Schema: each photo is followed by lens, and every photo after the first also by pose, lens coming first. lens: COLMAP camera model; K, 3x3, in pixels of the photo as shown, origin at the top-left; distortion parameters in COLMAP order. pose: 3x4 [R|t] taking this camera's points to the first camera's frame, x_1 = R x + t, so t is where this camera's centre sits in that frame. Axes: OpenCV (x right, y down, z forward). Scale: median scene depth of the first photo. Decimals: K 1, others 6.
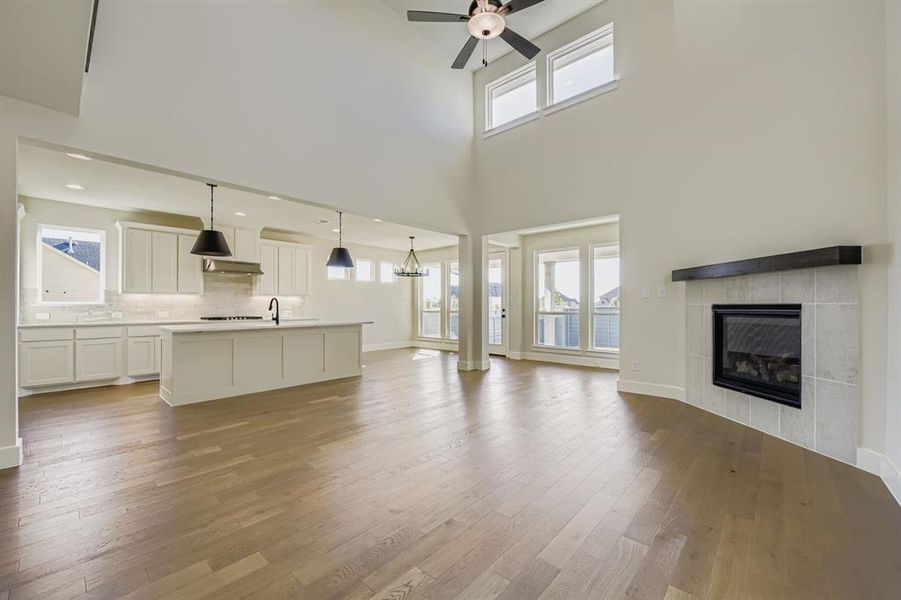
lens RADIAL K [[361.9, 0, 450.6], [0, 361.9, 303.6], [0, 0, 1]] dist [-0.000408, -0.000152]
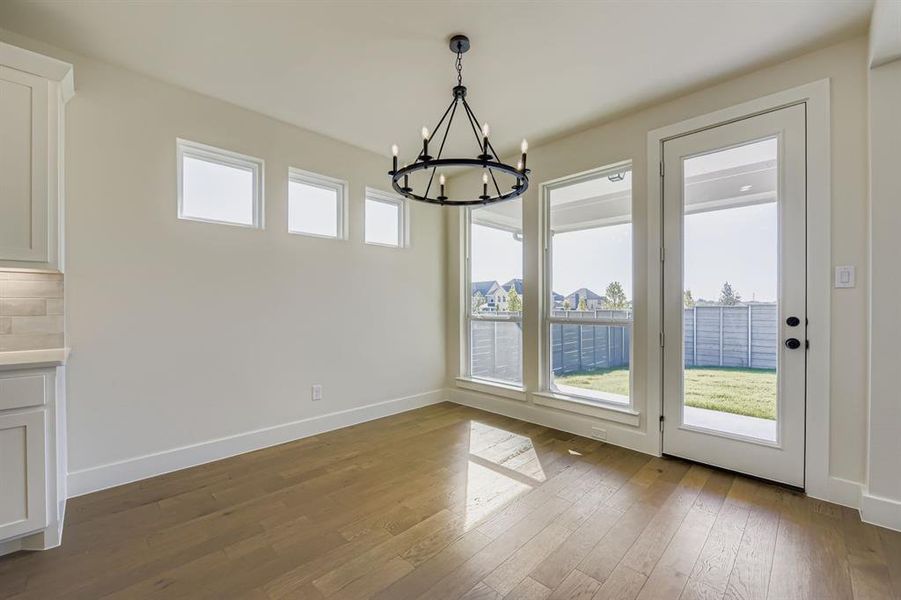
lens RADIAL K [[361.9, 0, 449.7], [0, 361.9, 302.1], [0, 0, 1]] dist [-0.000408, -0.000152]
pose [[0.998737, -0.000756, -0.050233, -0.113419], [0.000759, 1.000000, 0.000056, 0.004156], [0.050233, -0.000094, 0.998738, 0.831653]]
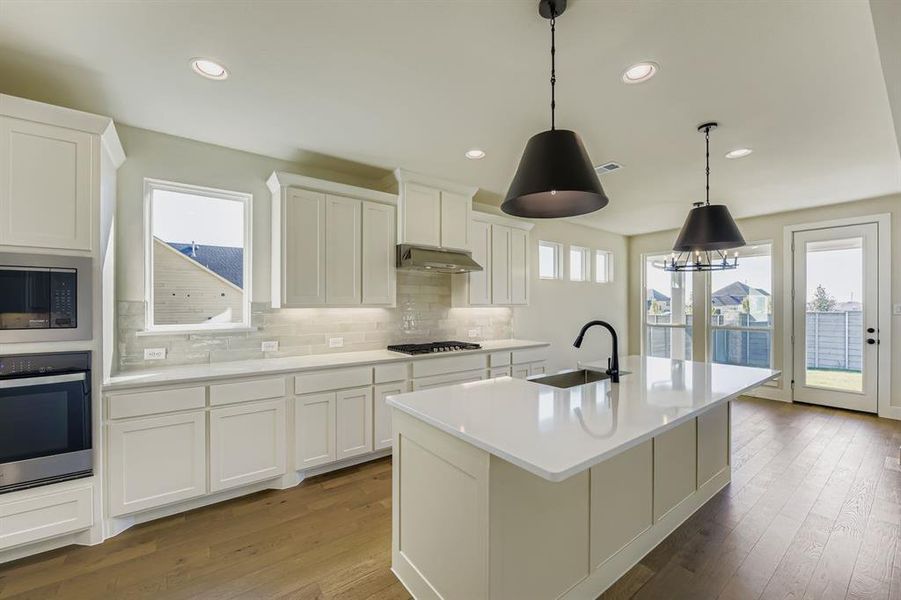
lens RADIAL K [[361.9, 0, 453.8], [0, 361.9, 303.6], [0, 0, 1]] dist [-0.000408, -0.000152]
pose [[0.982936, -0.000858, -0.183947, -0.432822], [0.001176, 0.999998, 0.001620, -0.027814], [0.183945, -0.001808, 0.982935, 0.403779]]
